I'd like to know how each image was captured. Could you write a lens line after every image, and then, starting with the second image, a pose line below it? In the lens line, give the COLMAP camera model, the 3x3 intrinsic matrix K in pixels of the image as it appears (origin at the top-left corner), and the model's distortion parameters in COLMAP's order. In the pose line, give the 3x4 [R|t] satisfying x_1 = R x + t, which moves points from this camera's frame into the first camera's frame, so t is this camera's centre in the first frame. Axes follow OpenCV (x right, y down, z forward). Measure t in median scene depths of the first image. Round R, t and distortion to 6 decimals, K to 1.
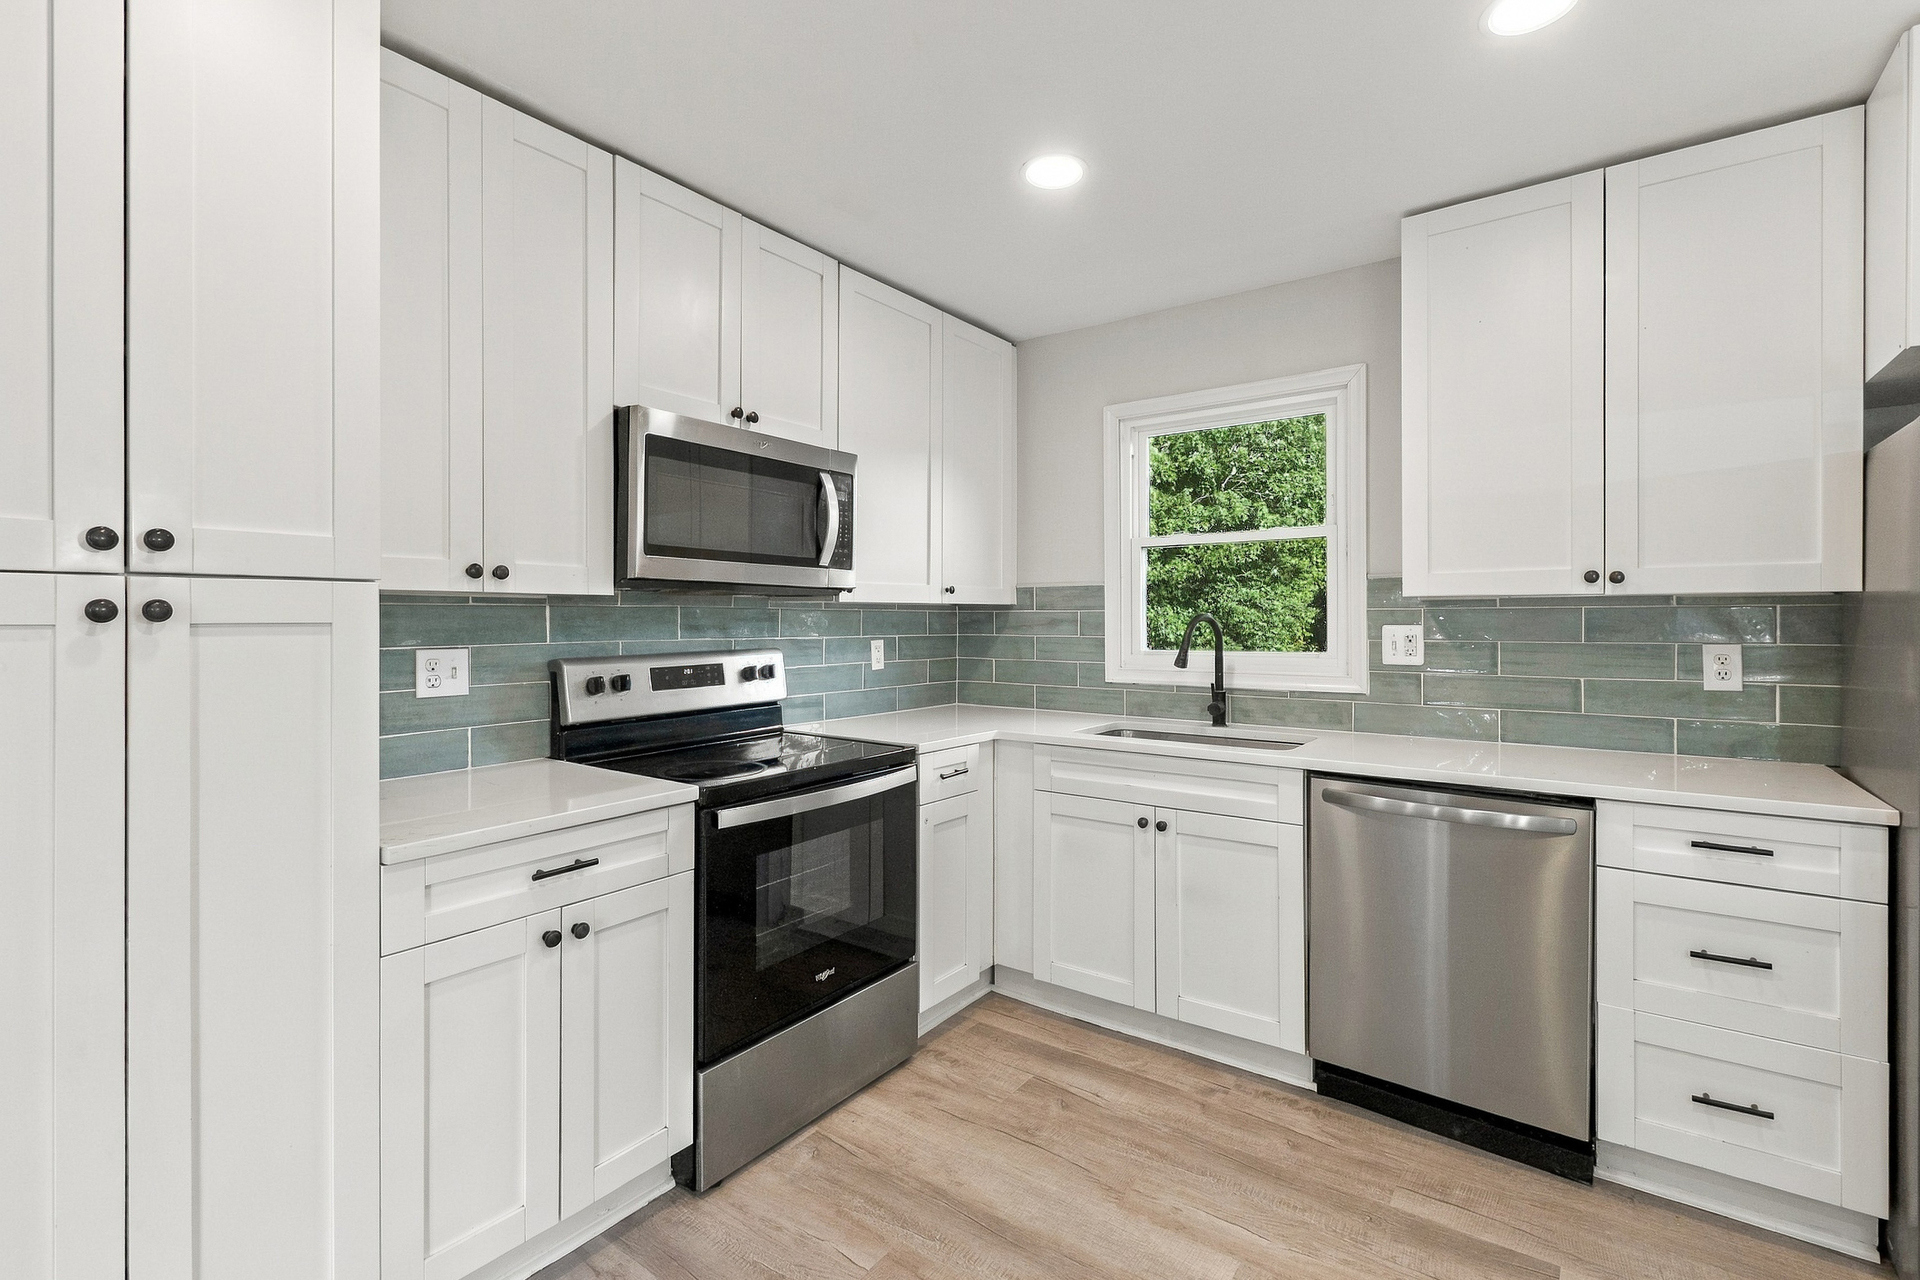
lens RADIAL K [[853.9, 0, 978.8], [0, 853.9, 618.9], [0, 0, 1]] dist [0.004312, -0.000302]
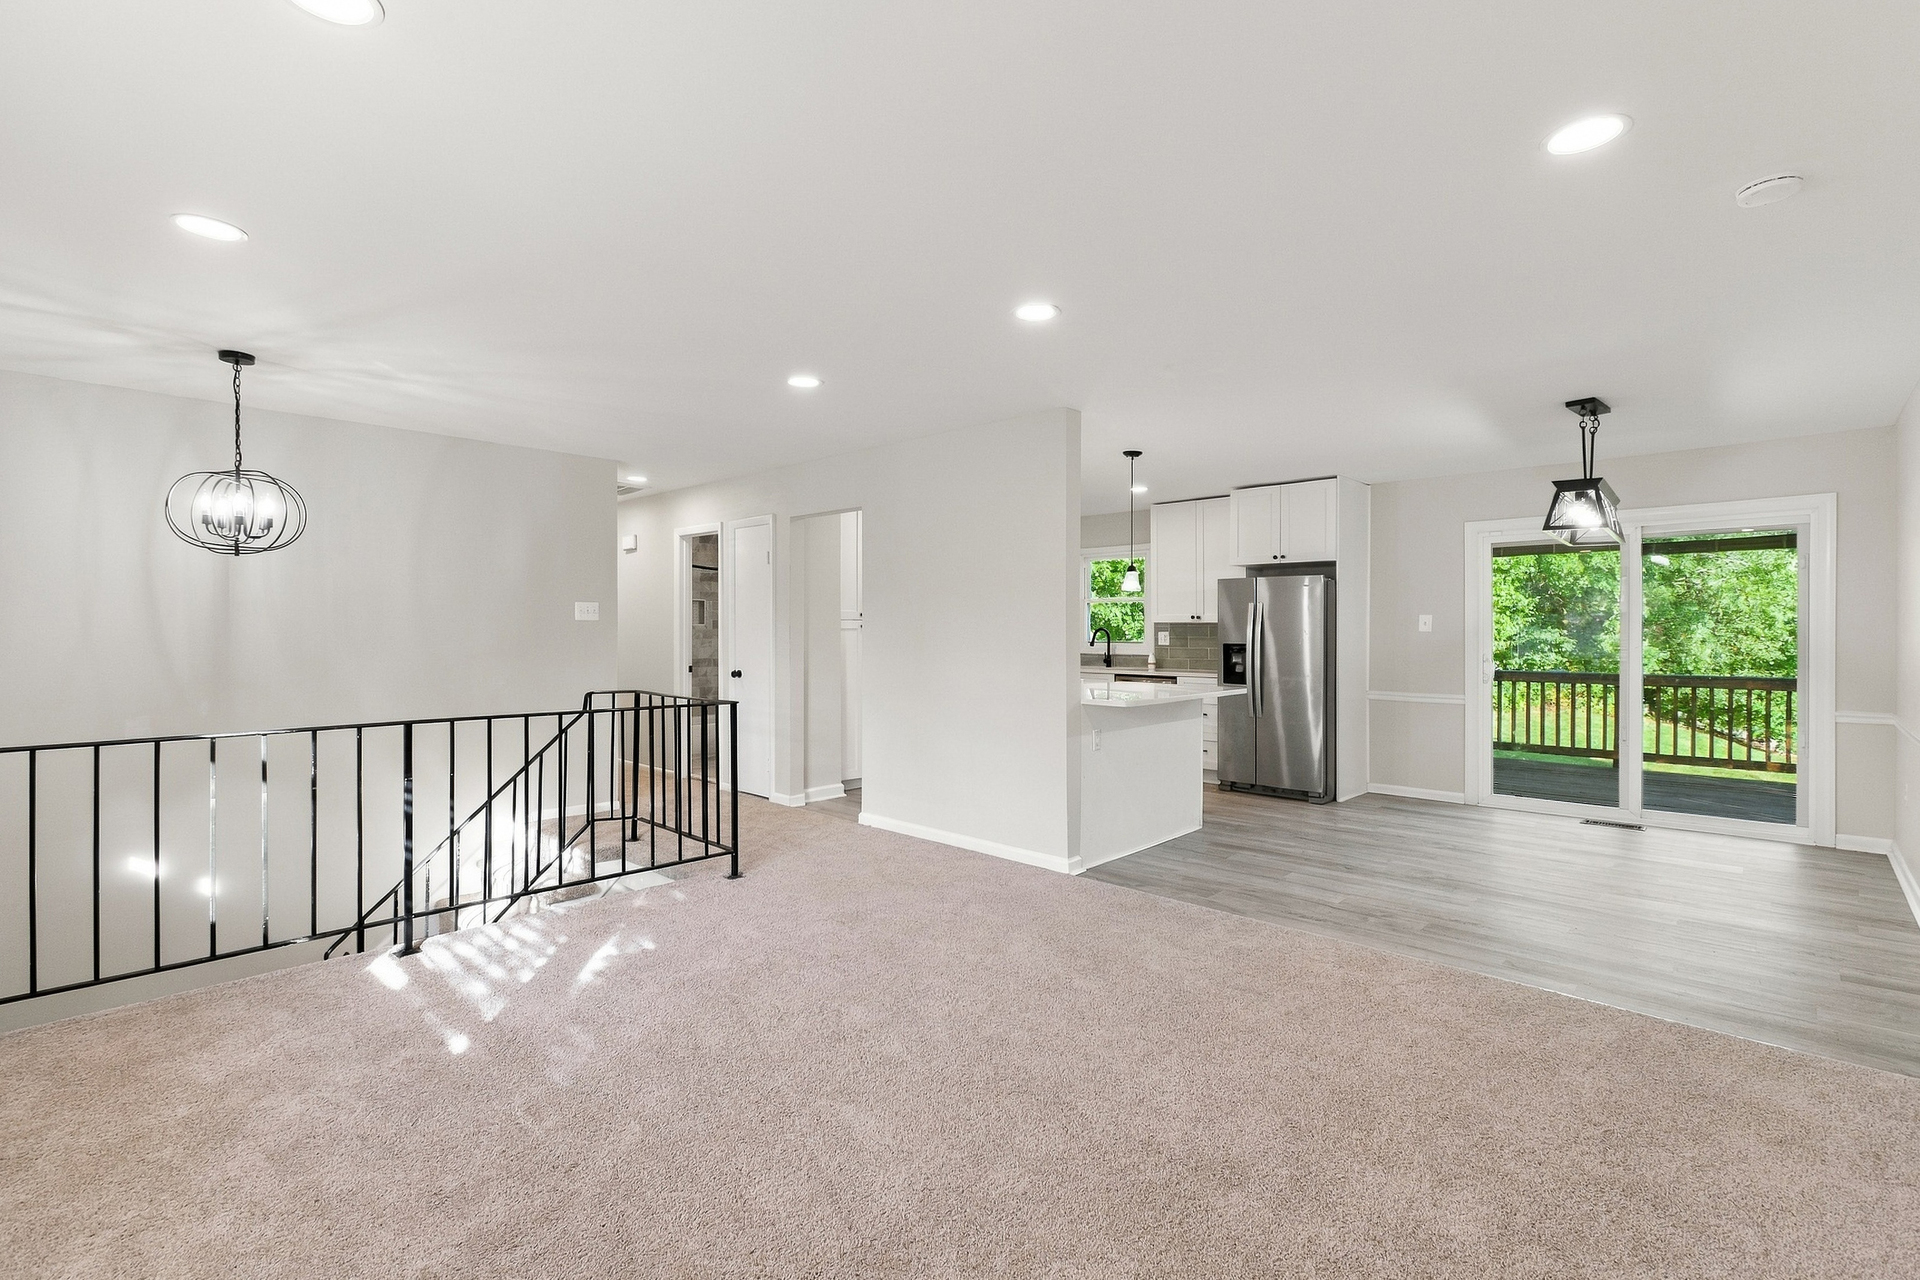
lens RADIAL K [[820.5, 0, 971.0], [0, 820.5, 638.7], [0, 0, 1]] dist [-0.016289, -0.000144]
pose [[0.990605, 0.005134, -0.136656, 0.256029], [-0.004467, 0.999977, 0.005185, 0.022901], [0.136680, -0.004526, 0.990605, -2.247213]]
